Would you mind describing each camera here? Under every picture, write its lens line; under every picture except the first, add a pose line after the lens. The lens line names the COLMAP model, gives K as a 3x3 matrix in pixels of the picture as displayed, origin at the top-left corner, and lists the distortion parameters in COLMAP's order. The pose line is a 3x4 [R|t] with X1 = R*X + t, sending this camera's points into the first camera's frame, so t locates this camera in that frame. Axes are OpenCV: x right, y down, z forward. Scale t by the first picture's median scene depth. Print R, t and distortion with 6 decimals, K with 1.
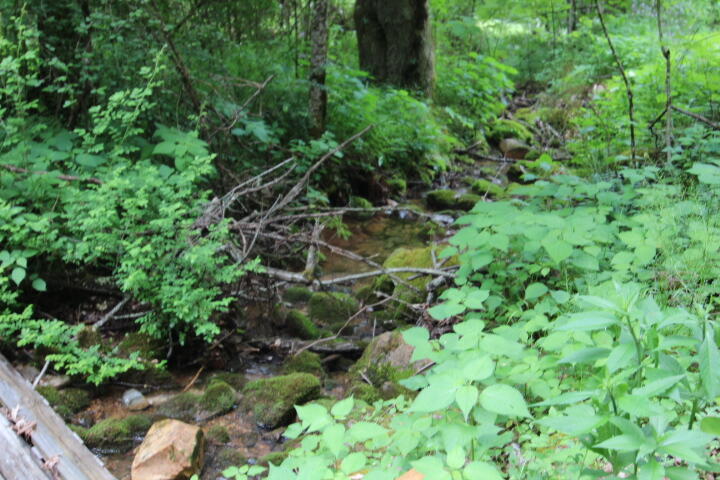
lens RADIAL K [[921.7, 0, 360.0], [0, 921.7, 240.0], [0, 0, 1]] dist [-0.003895, -0.013089]
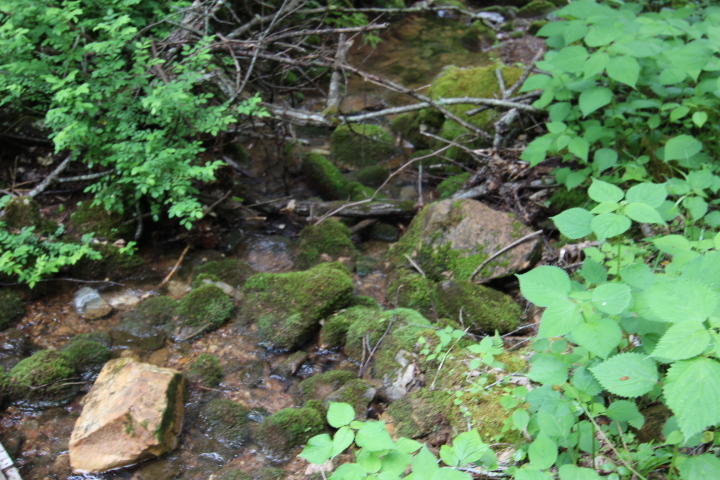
lens RADIAL K [[827.4, 0, 360.0], [0, 827.4, 240.0], [0, 0, 1]] dist [0.020715, -0.007268]
pose [[0.999852, -0.008105, -0.015174, -0.026619], [0.011673, 0.967581, 0.252293, -0.030527], [0.012637, -0.252432, 0.967532, 0.384427]]
